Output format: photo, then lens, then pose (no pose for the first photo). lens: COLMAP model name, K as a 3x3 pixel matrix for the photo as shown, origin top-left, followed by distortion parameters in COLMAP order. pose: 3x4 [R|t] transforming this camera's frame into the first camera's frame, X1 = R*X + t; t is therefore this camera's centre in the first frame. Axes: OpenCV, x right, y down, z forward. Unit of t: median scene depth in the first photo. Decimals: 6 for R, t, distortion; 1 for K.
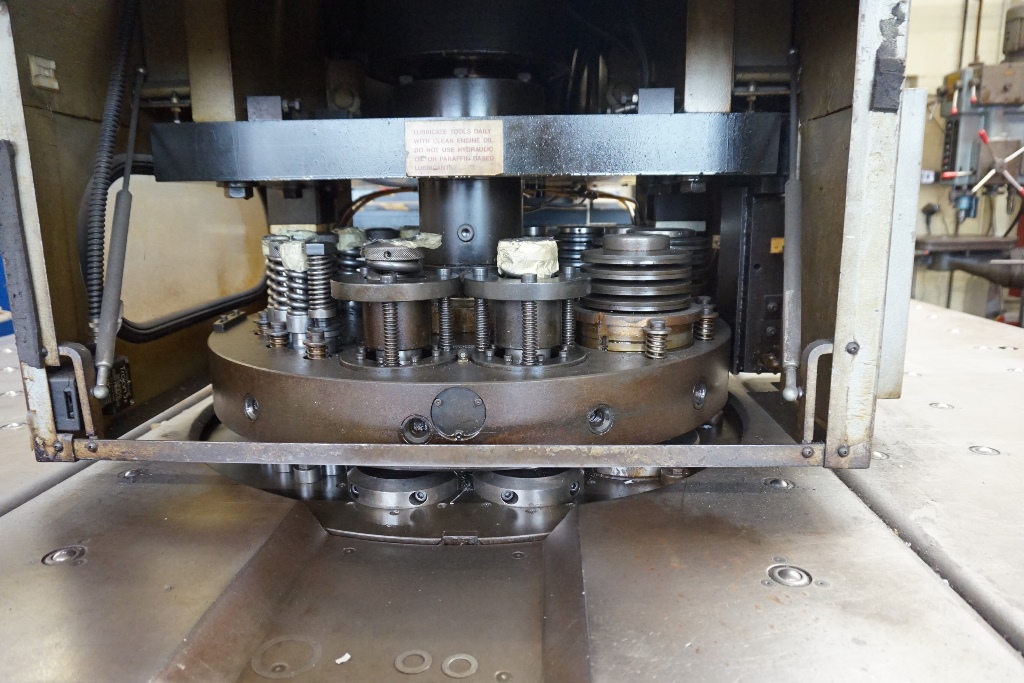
lens RADIAL K [[706.4, 0, 512.0], [0, 706.4, 341.5], [0, 0, 1]] dist [-0.033771, 0.026540]
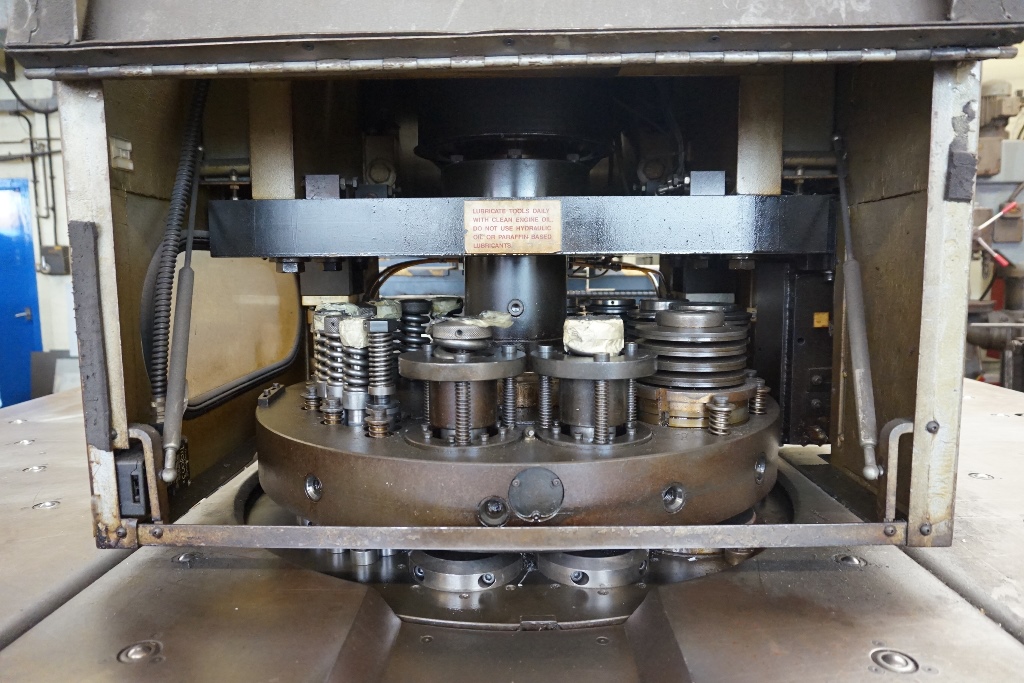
lens RADIAL K [[706.4, 0, 512.0], [0, 706.4, 341.5], [0, 0, 1]] dist [-0.033771, 0.026540]
pose [[0.999362, -0.001320, 0.035691, -0.129381], [0.004322, 0.996443, -0.084155, -0.025367], [-0.035453, 0.084256, 0.995813, -0.001671]]
